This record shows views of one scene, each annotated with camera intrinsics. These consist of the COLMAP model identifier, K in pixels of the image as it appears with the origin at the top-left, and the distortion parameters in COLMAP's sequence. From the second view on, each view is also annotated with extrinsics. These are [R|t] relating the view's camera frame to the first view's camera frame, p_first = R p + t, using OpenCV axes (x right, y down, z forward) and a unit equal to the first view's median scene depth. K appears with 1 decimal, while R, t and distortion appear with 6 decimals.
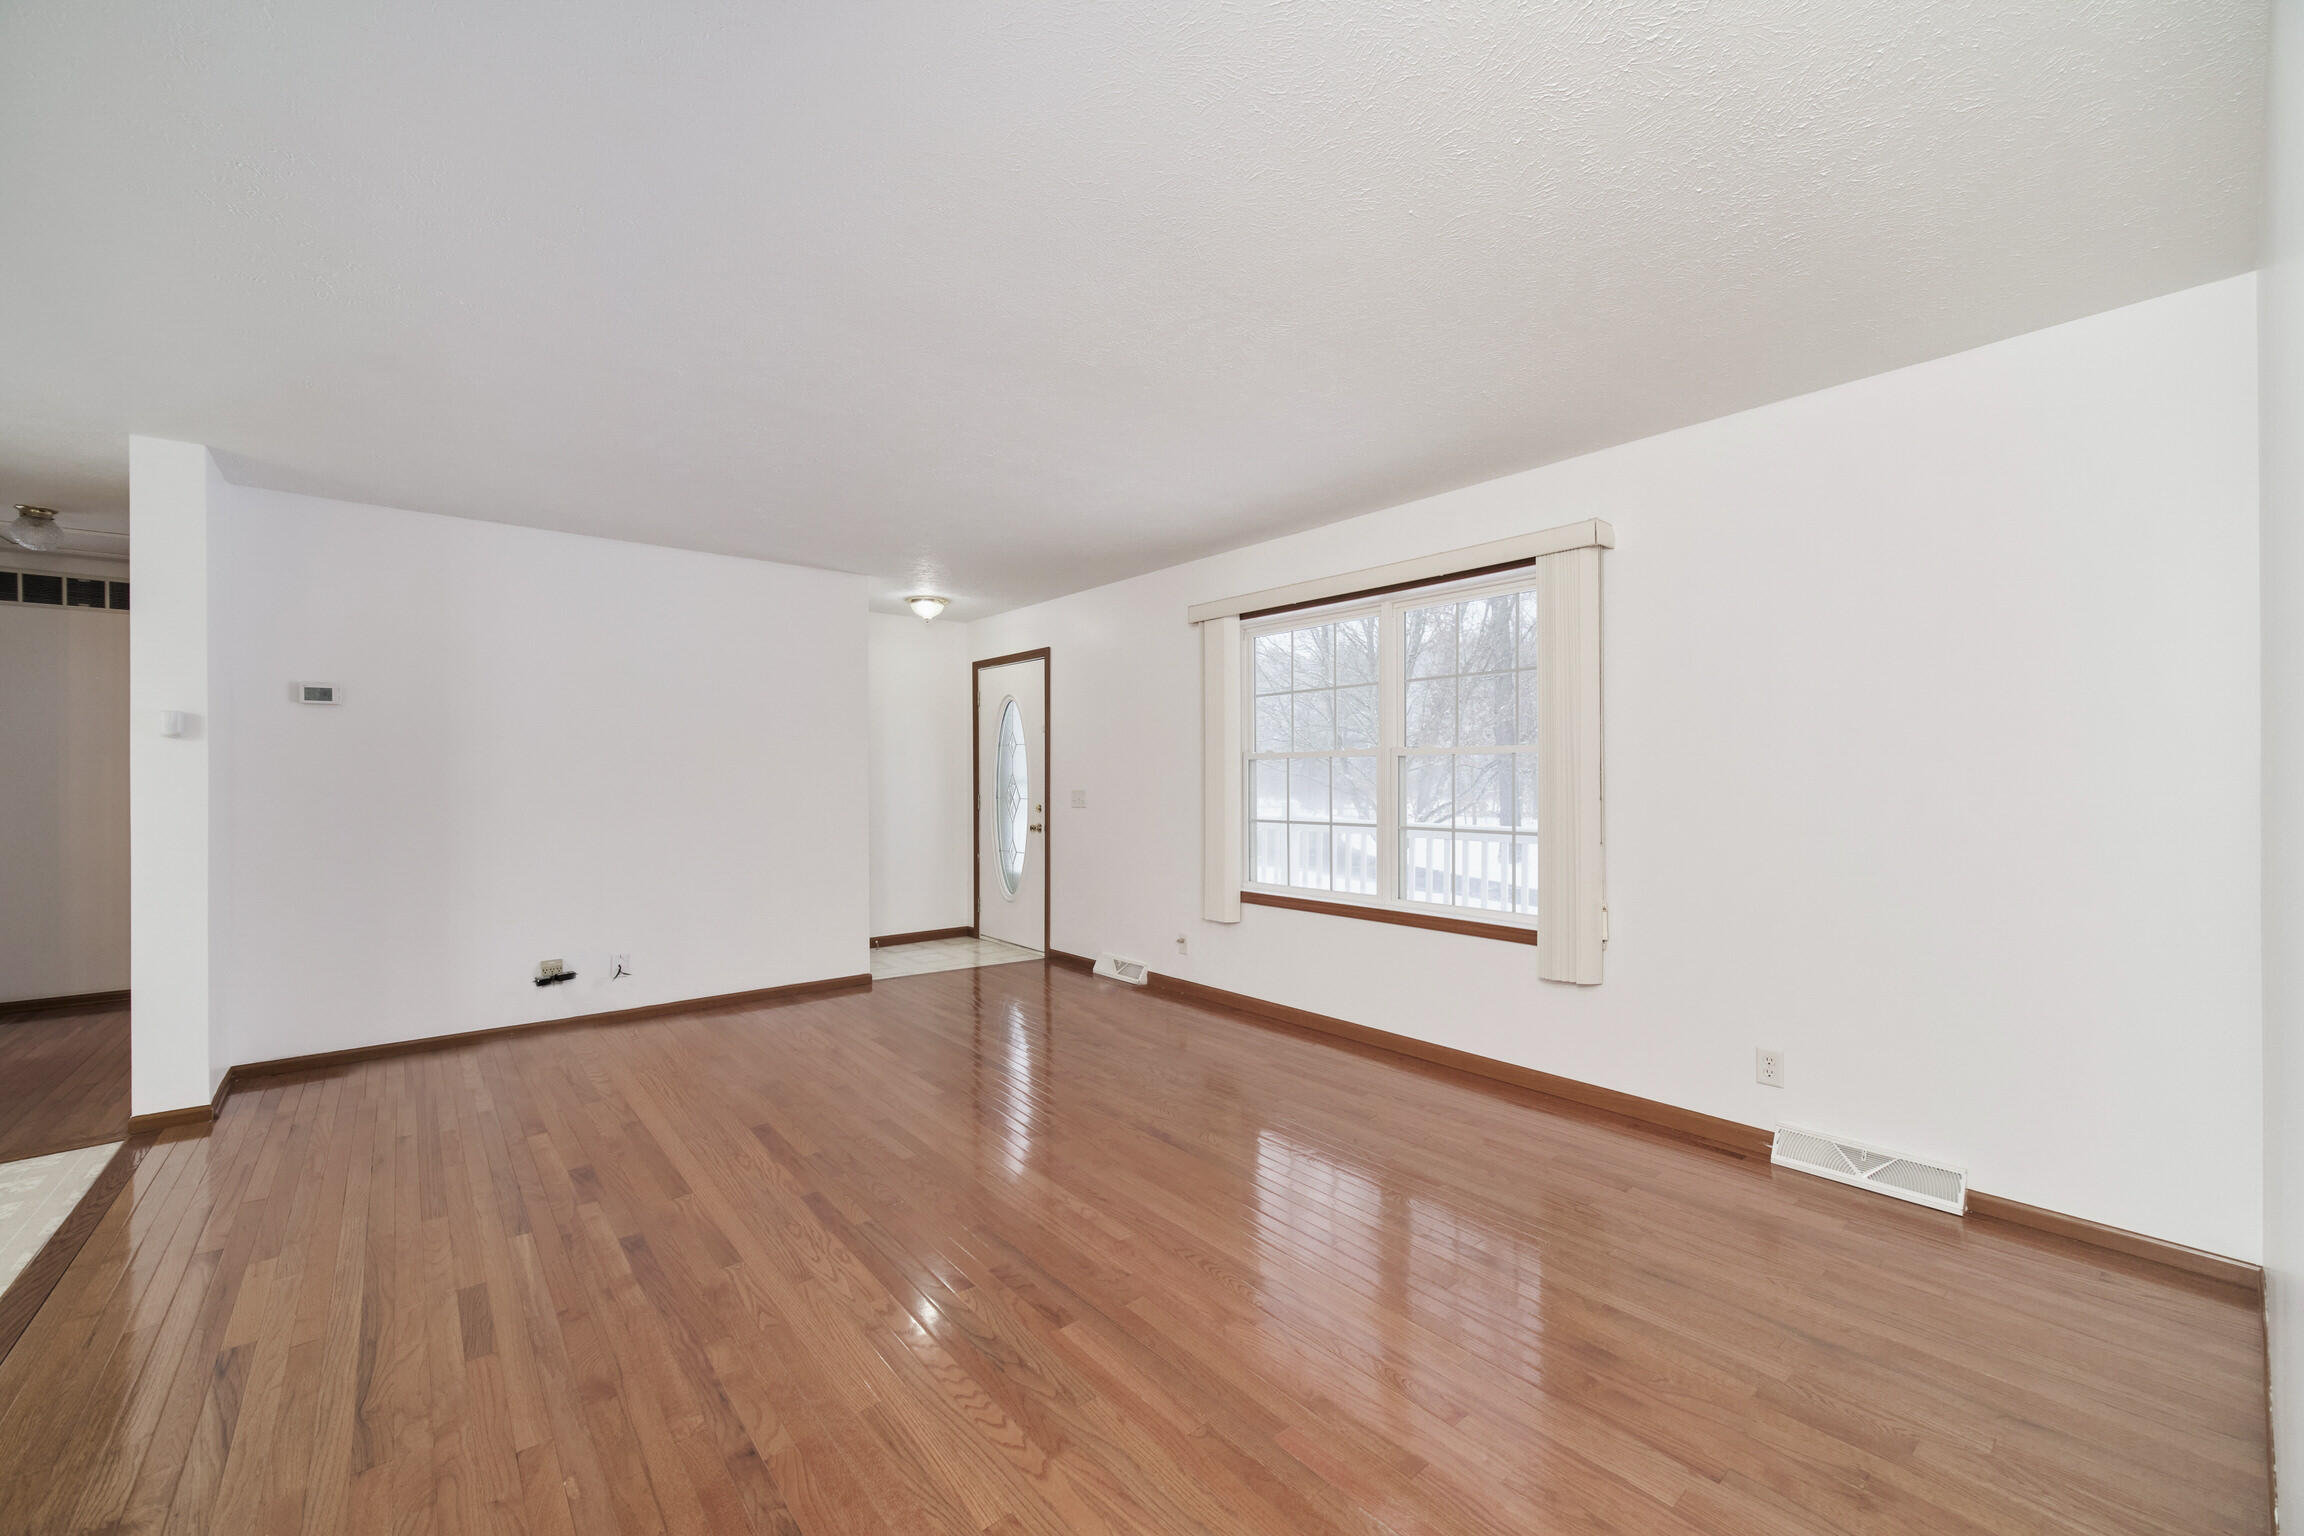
lens RADIAL K [[919.2, 0, 1142.2], [0, 919.2, 769.3], [0, 0, 1]] dist [0.002996, 0.000114]
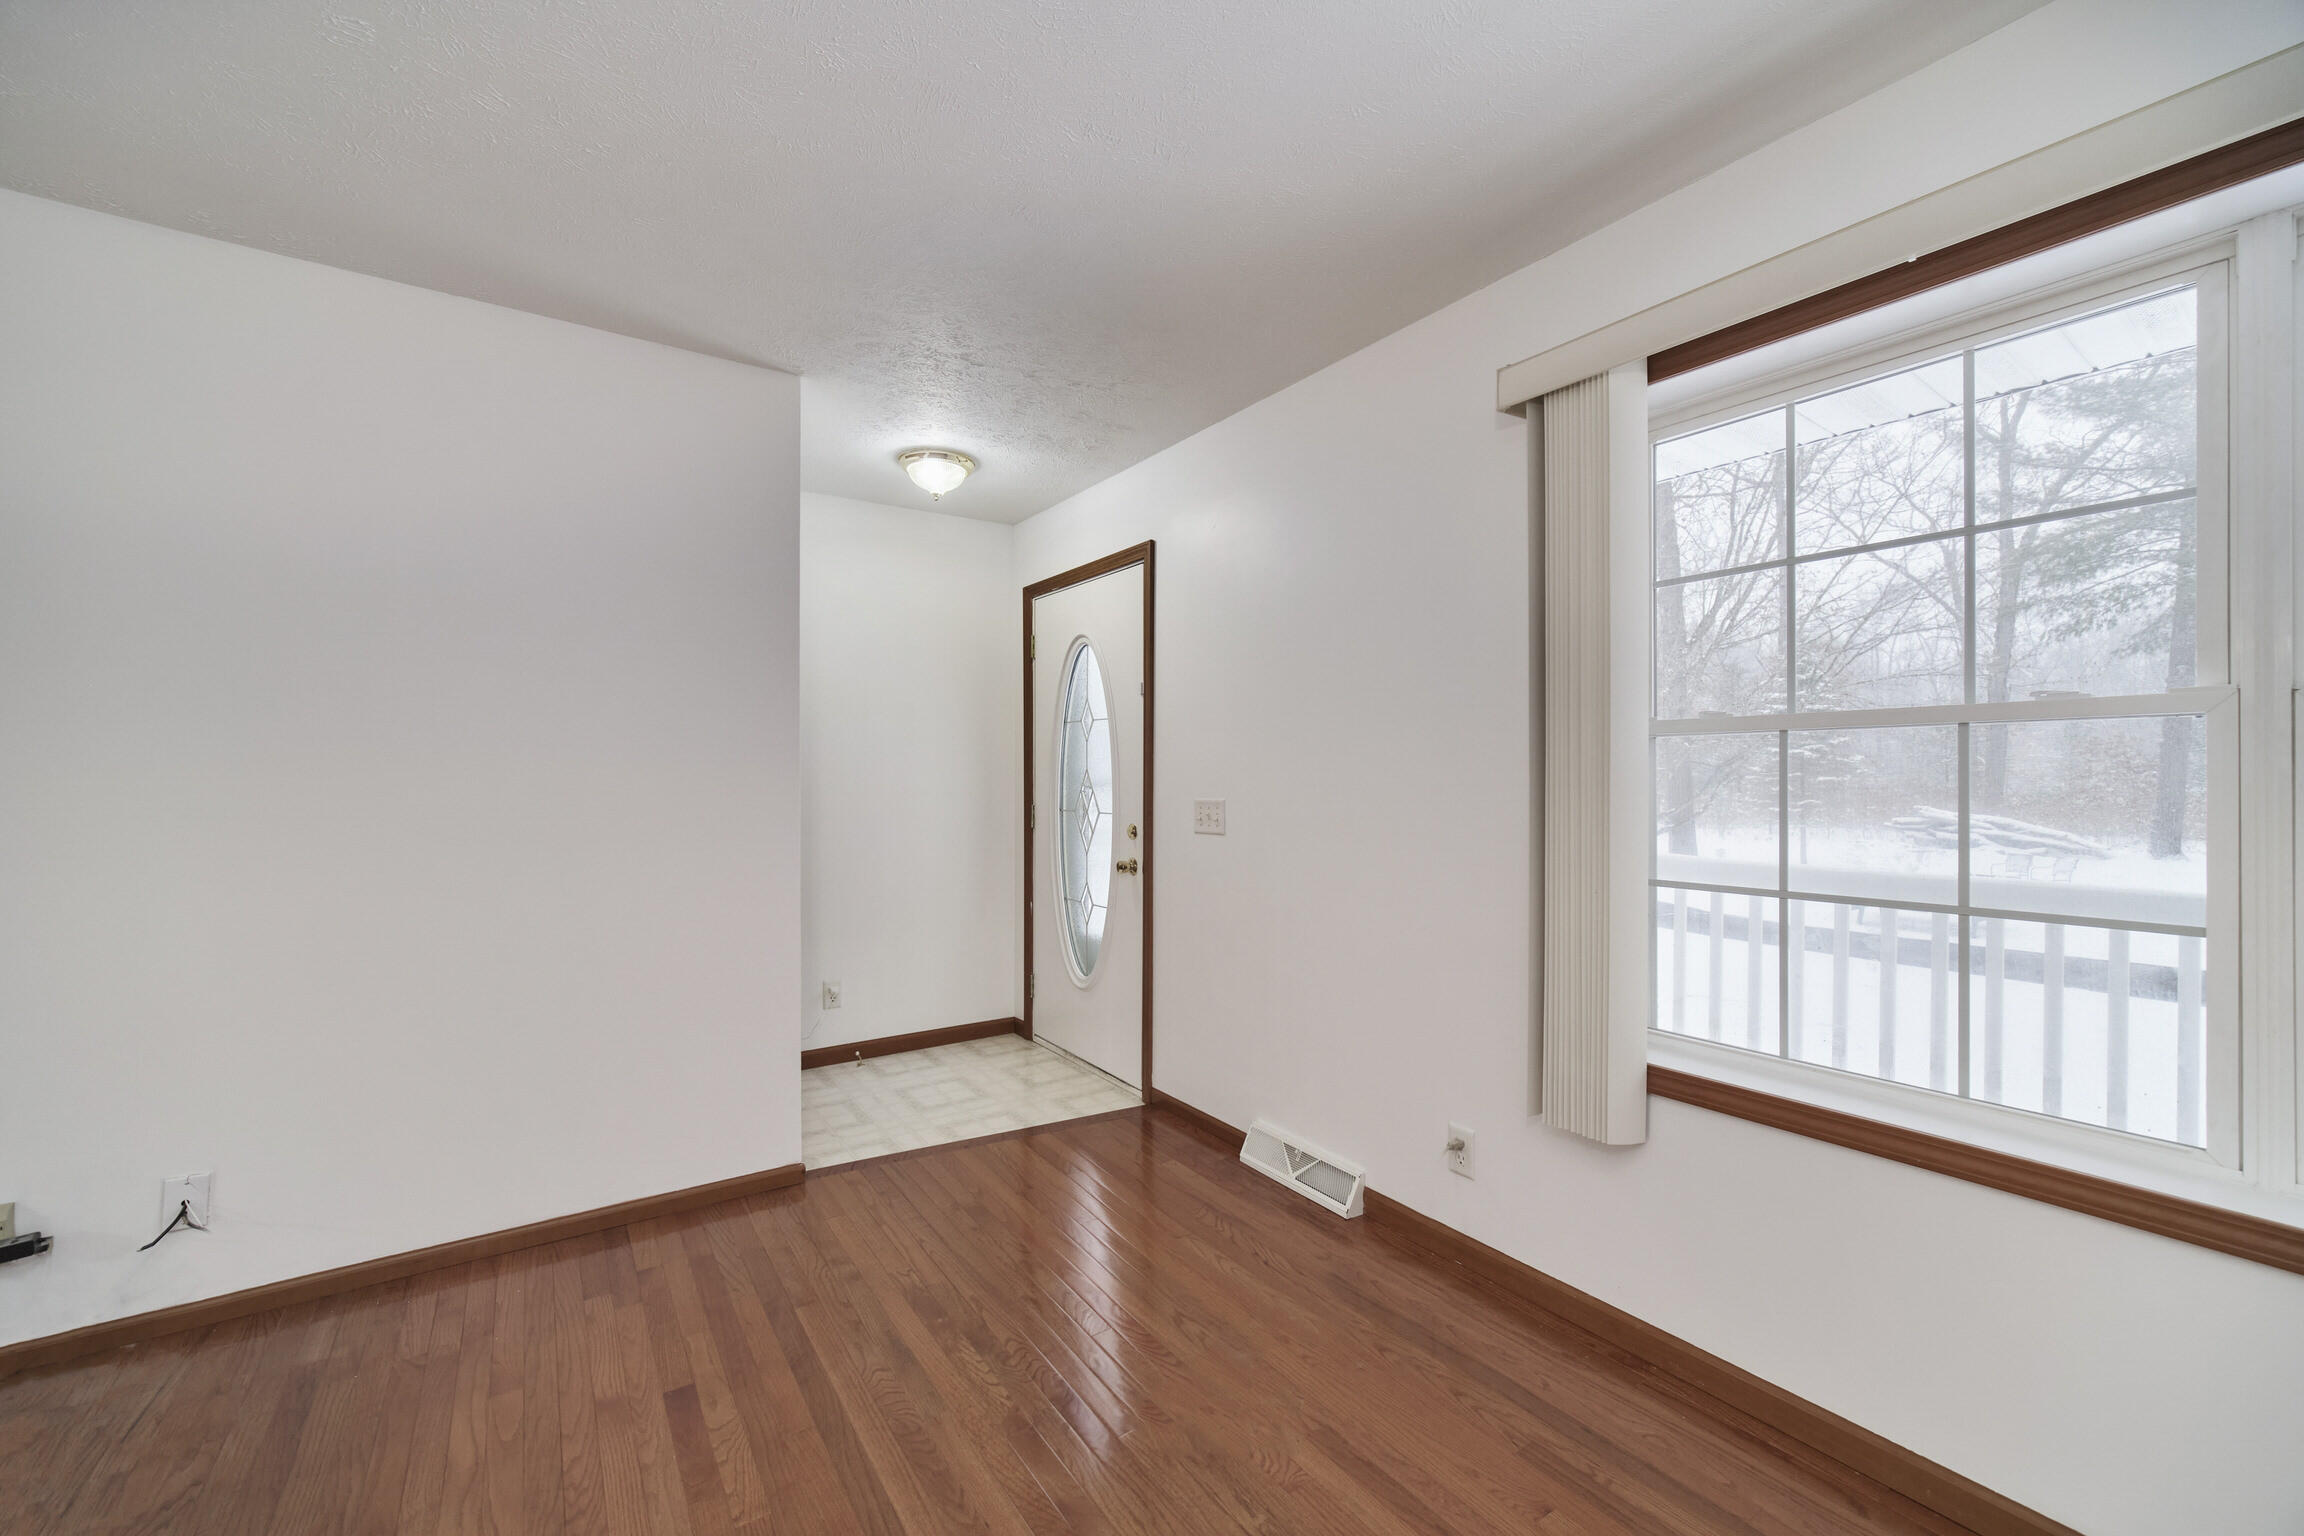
lens RADIAL K [[919.2, 0, 1155.8], [0, 919.2, 772.5], [0, 0, 1]] dist [0.002996, 0.000114]
pose [[0.997296, 0.004167, -0.073368, -0.056862], [-0.003726, 0.999974, 0.006149, 0.002844], [0.073392, -0.005859, 0.997286, 0.438936]]
